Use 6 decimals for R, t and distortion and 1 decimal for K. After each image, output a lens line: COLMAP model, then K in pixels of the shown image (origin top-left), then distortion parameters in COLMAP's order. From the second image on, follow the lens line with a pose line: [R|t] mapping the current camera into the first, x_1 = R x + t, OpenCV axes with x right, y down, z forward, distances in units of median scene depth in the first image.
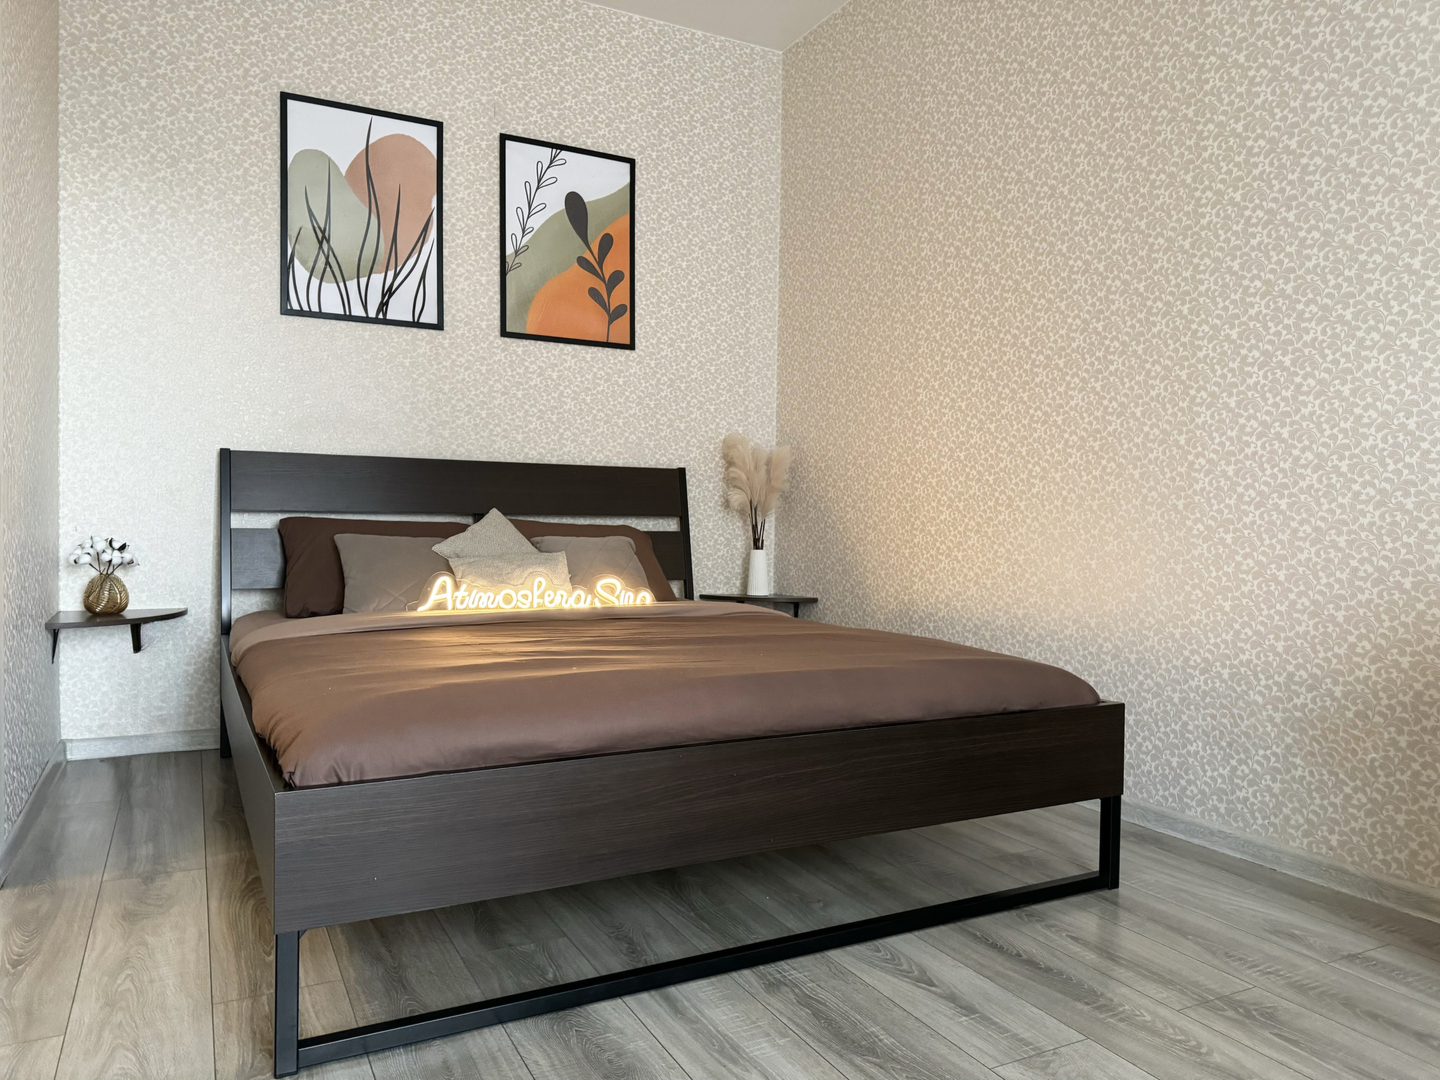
lens RADIAL K [[999.6, 0, 716.2], [0, 999.6, 550.2], [0, 0, 1]] dist [0.110500, -0.165573]
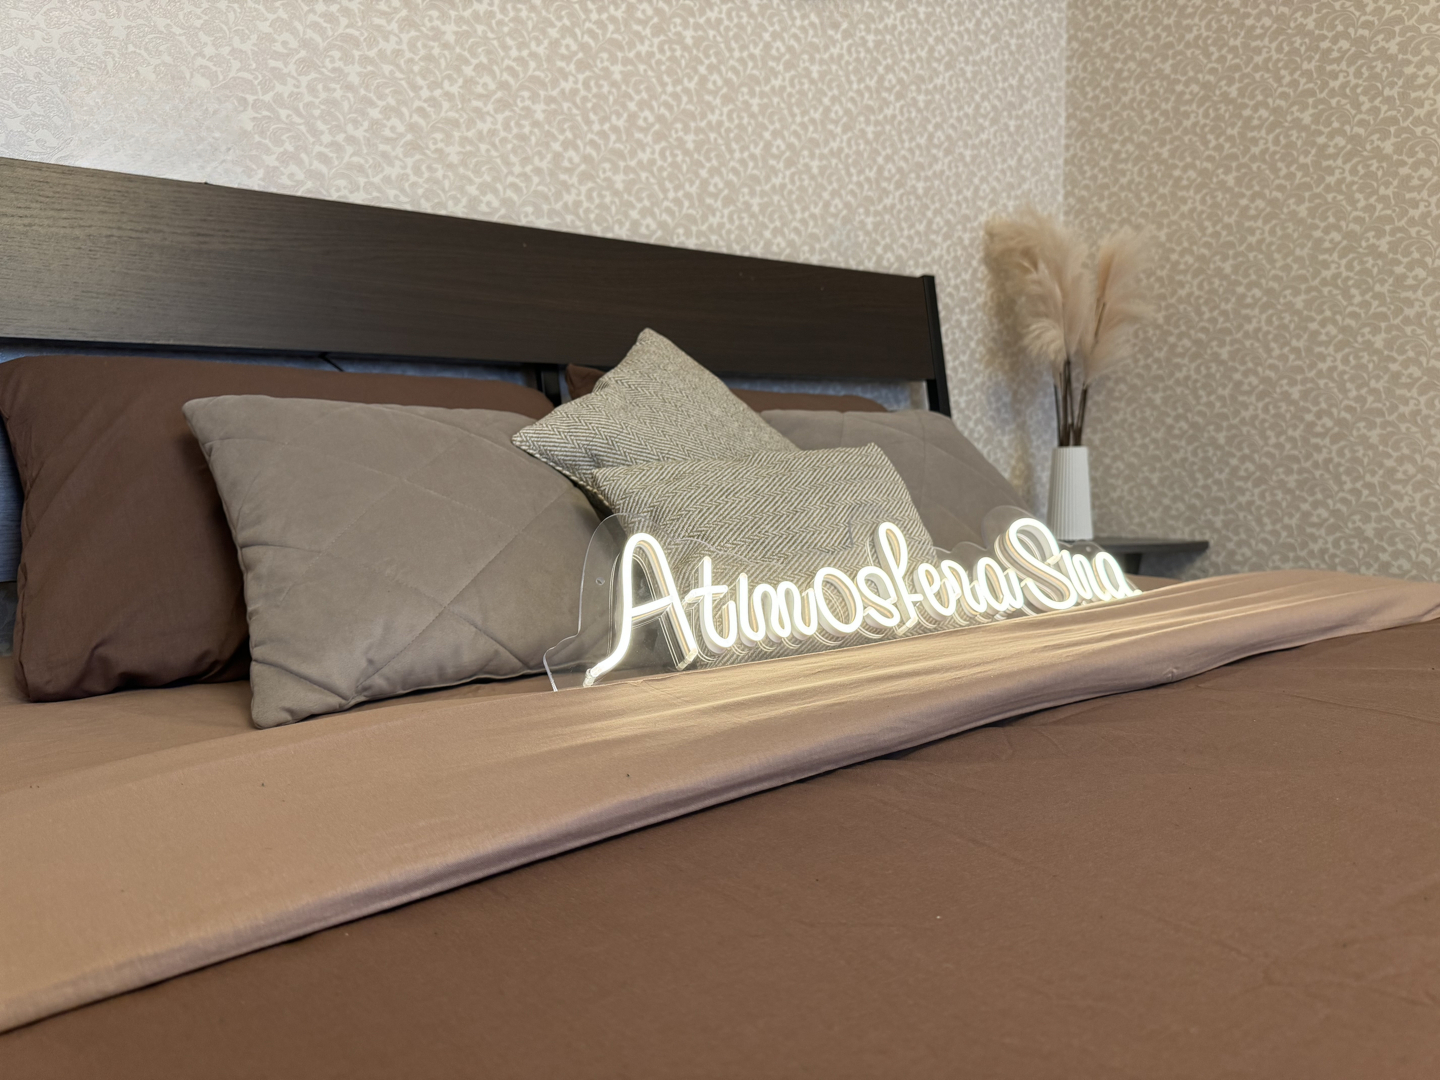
lens RADIAL K [[1015.5, 0, 720.0], [0, 1015.5, 540.0], [0, 0, 1]] dist [0.095480, -0.165978]
pose [[0.986413, -0.036460, 0.160185, -0.249321], [0.025897, 0.997380, 0.067542, 0.008616], [-0.162228, -0.062476, 0.984773, 0.621047]]
